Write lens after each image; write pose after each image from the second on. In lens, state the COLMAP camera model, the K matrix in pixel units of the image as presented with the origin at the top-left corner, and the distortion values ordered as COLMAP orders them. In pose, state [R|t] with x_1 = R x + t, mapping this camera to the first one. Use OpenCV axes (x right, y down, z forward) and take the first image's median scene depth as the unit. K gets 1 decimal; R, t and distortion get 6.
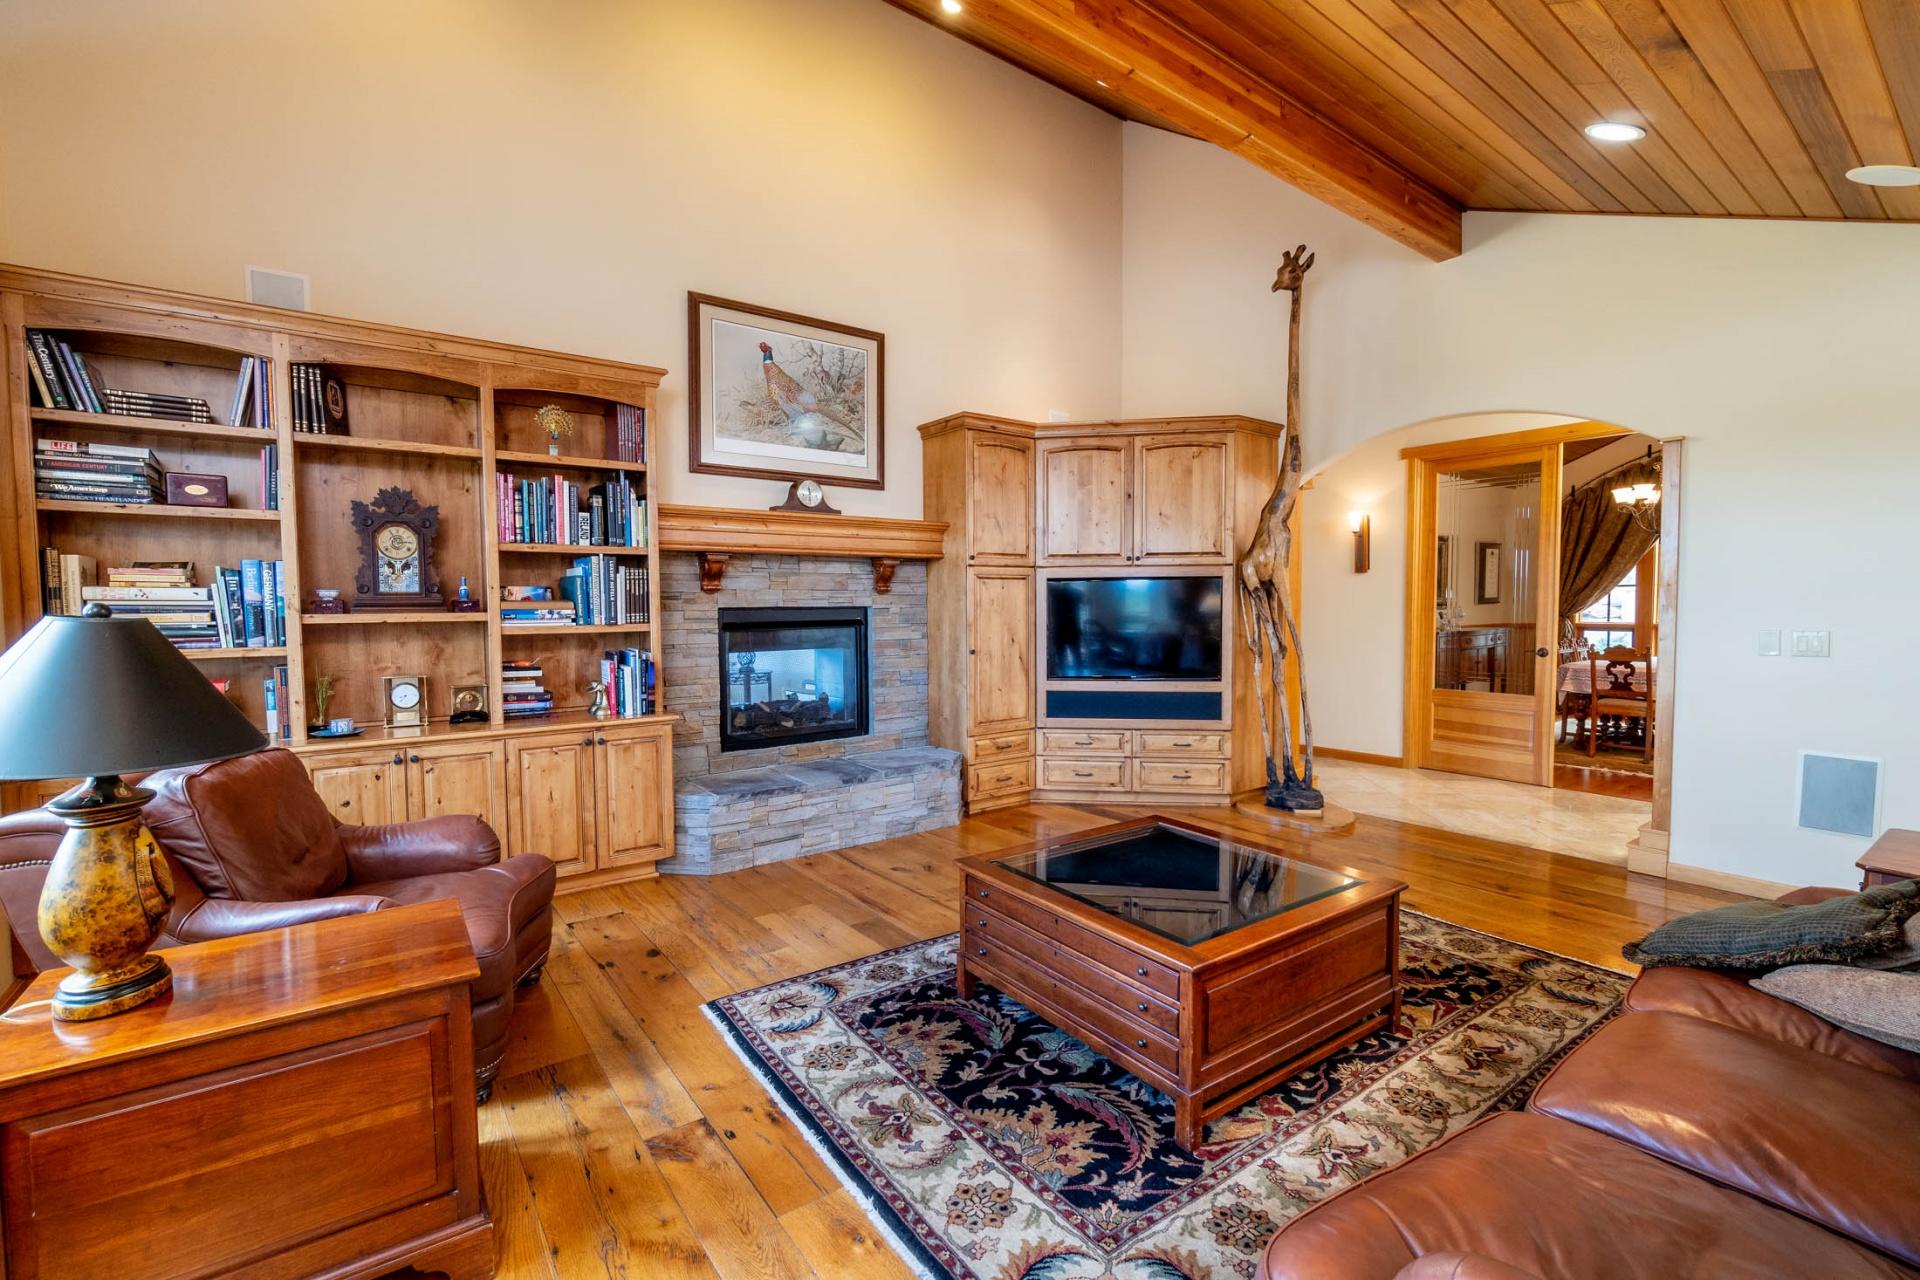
lens RADIAL K [[855.3, 0, 959.5], [0, 855.3, 645.3], [0, 0, 1]] dist [-0.009456, 0.000995]
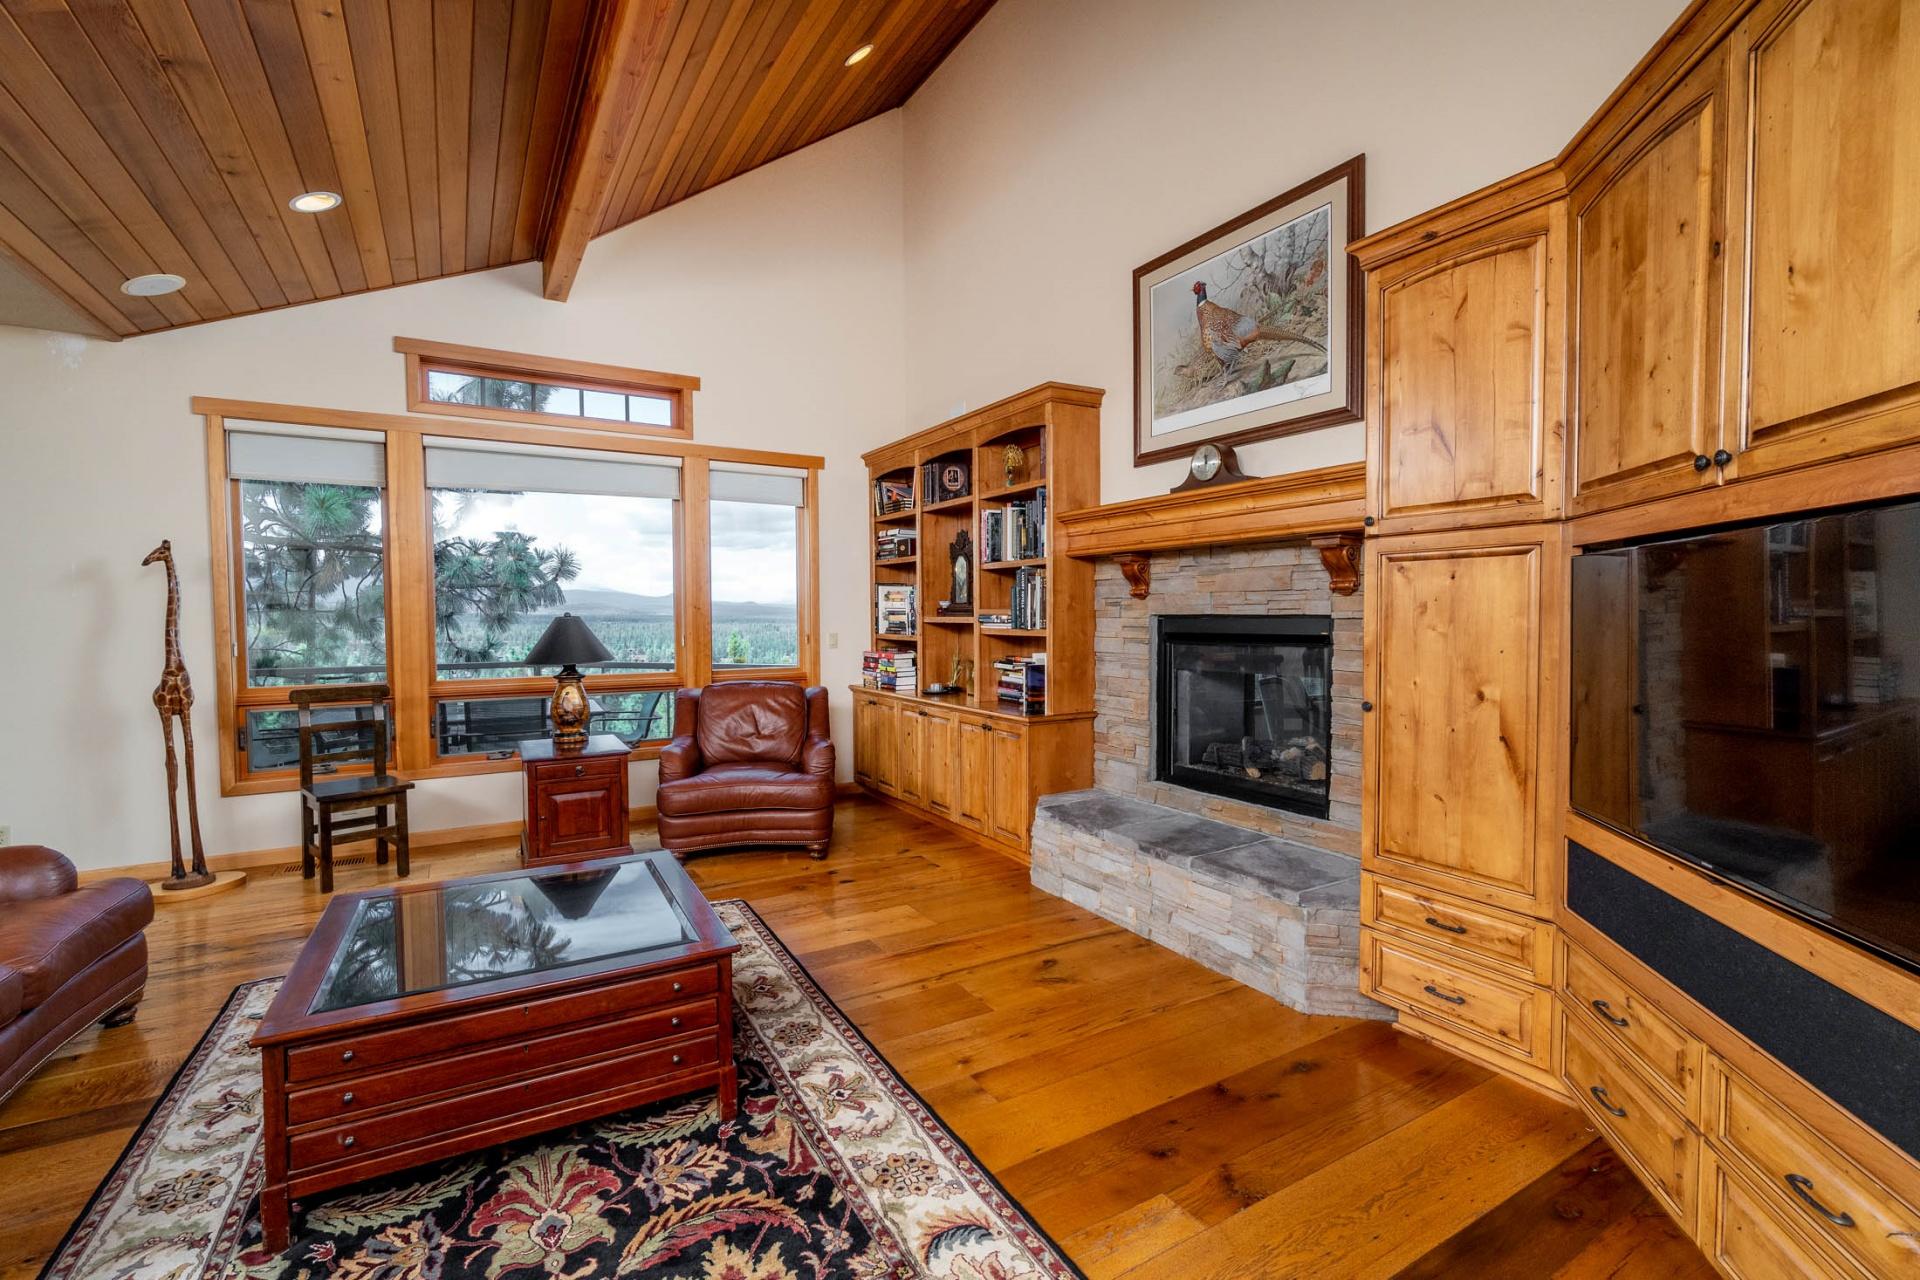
lens RADIAL K [[855.3, 0, 951.0], [0, 855.3, 645.9], [0, 0, 1]] dist [-0.009456, 0.000995]
pose [[-0.137376, 0.048490, -0.989331, 0.600753], [-0.041391, 0.997648, 0.054645, -0.049907], [0.989654, 0.048456, -0.135046, 0.890744]]
